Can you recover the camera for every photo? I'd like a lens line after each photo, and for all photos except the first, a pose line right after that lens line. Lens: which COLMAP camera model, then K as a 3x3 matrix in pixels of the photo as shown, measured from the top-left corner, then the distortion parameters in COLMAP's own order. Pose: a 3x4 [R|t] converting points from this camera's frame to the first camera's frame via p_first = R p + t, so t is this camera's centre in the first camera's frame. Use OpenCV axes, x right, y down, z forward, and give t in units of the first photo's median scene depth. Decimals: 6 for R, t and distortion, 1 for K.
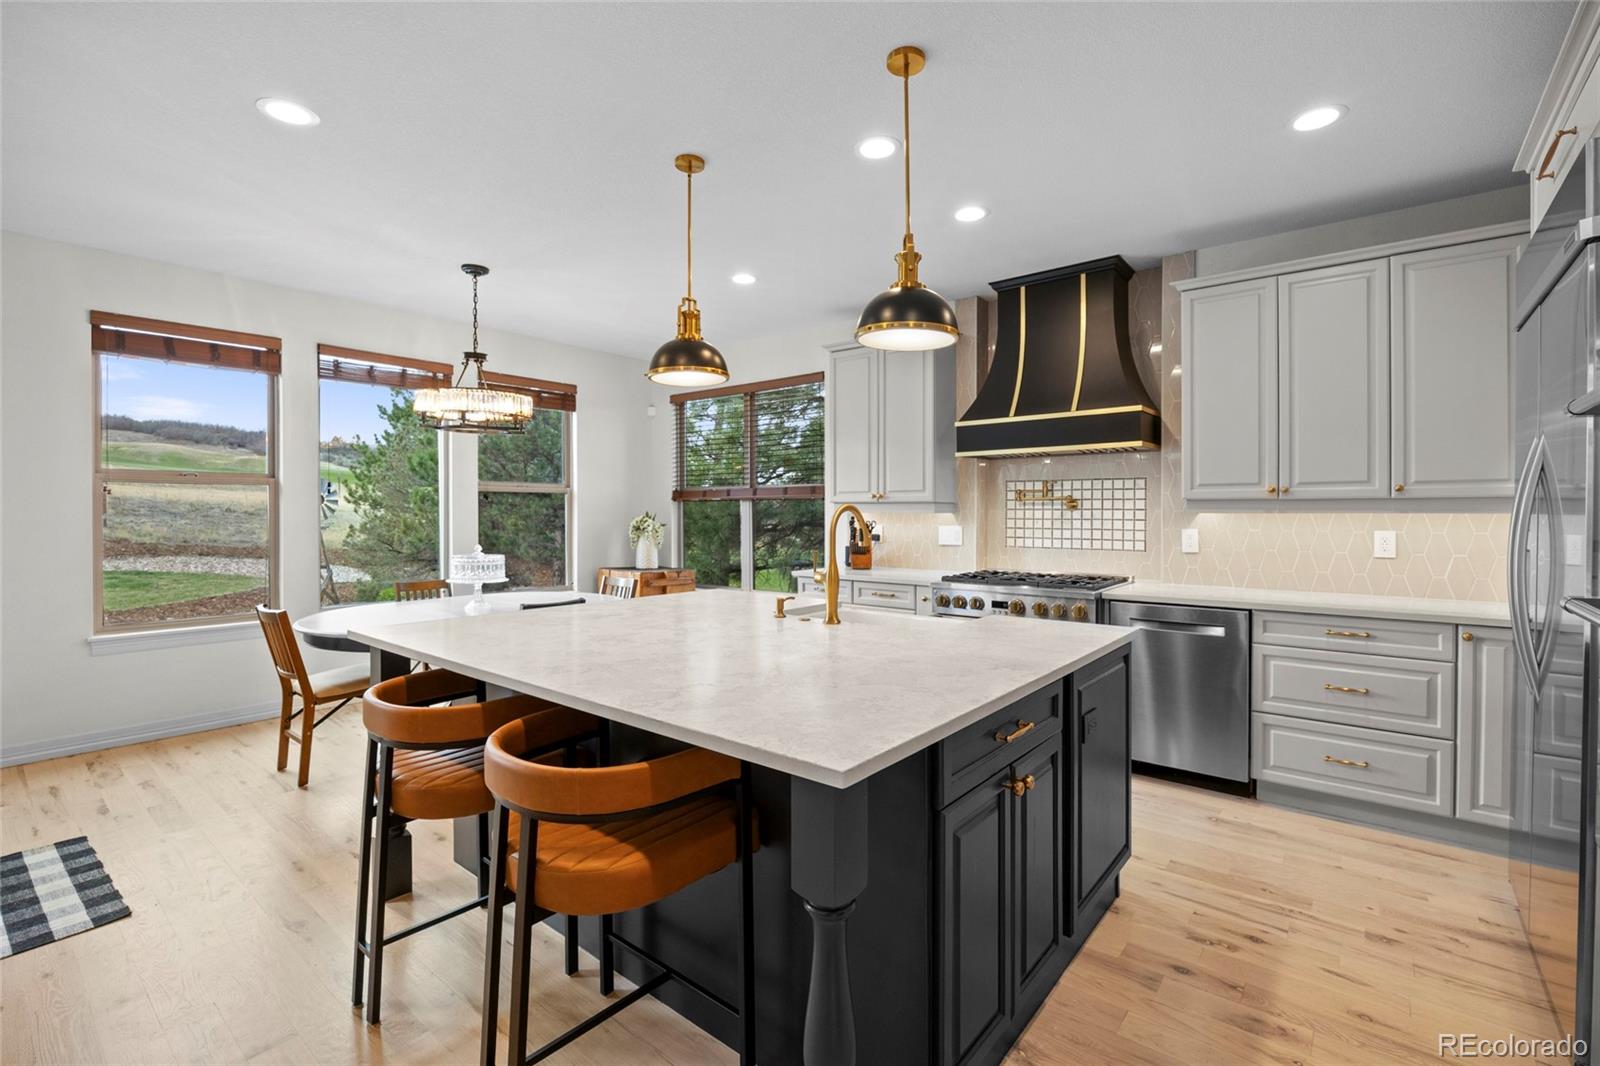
lens RADIAL K [[722.2, 0, 796.9], [0, 722.2, 517.8], [0, 0, 1]] dist [-0.016809, 0.000030]
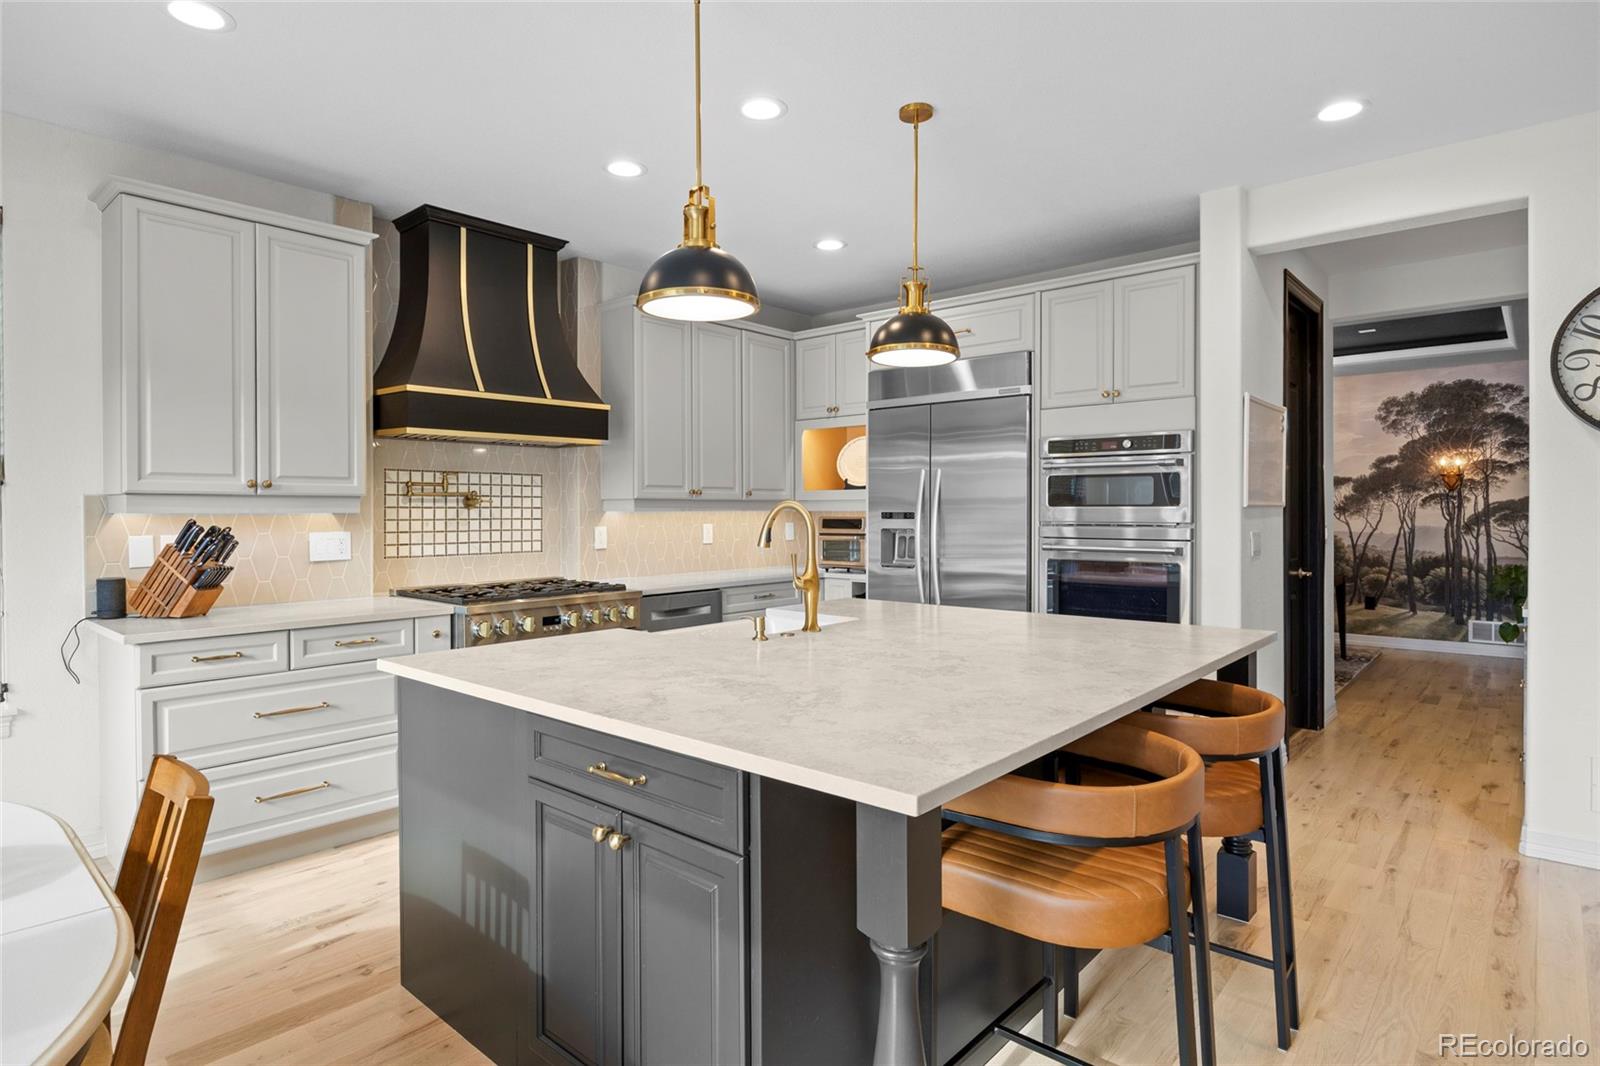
lens RADIAL K [[858.5, 0, 797.5], [0, 858.5, 516.0], [0, 0, 1]] dist [0.000339, -0.000065]
pose [[0.029120, -0.008111, 0.999543, -0.625629], [0.011143, 0.999908, 0.007789, -0.005479], [-0.999514, 0.010911, 0.029208, 0.606791]]
